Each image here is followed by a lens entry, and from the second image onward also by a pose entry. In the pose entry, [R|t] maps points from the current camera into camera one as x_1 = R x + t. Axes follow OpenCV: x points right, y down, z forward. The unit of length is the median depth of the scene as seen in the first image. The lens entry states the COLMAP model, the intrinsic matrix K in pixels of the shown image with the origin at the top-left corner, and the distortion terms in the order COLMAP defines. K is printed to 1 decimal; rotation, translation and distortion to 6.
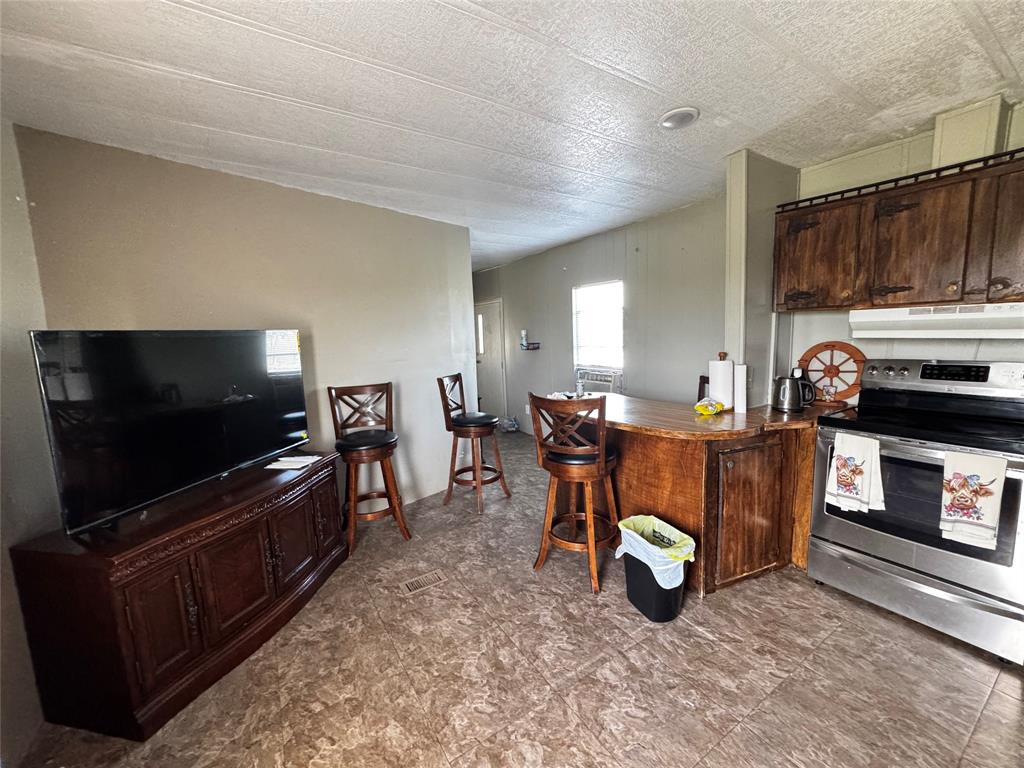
lens RADIAL K [[410.7, 0, 512.0], [0, 410.7, 384.0], [0, 0, 1]] dist [-0.002443, 0.000226]
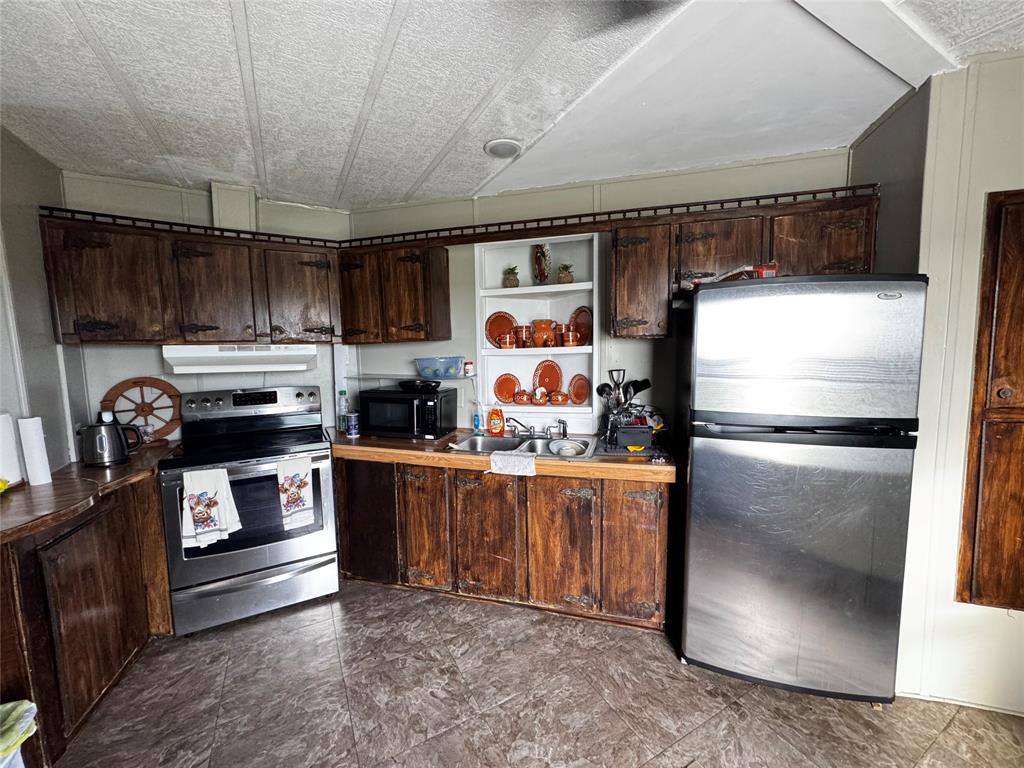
lens RADIAL K [[410.7, 0, 512.0], [0, 410.7, 384.0], [0, 0, 1]] dist [-0.002443, 0.000226]
pose [[0.059718, -0.065544, 0.996061, -0.111237], [0.132371, 0.989550, 0.057179, -0.041760], [-0.989400, 0.128435, 0.067770, 0.154163]]
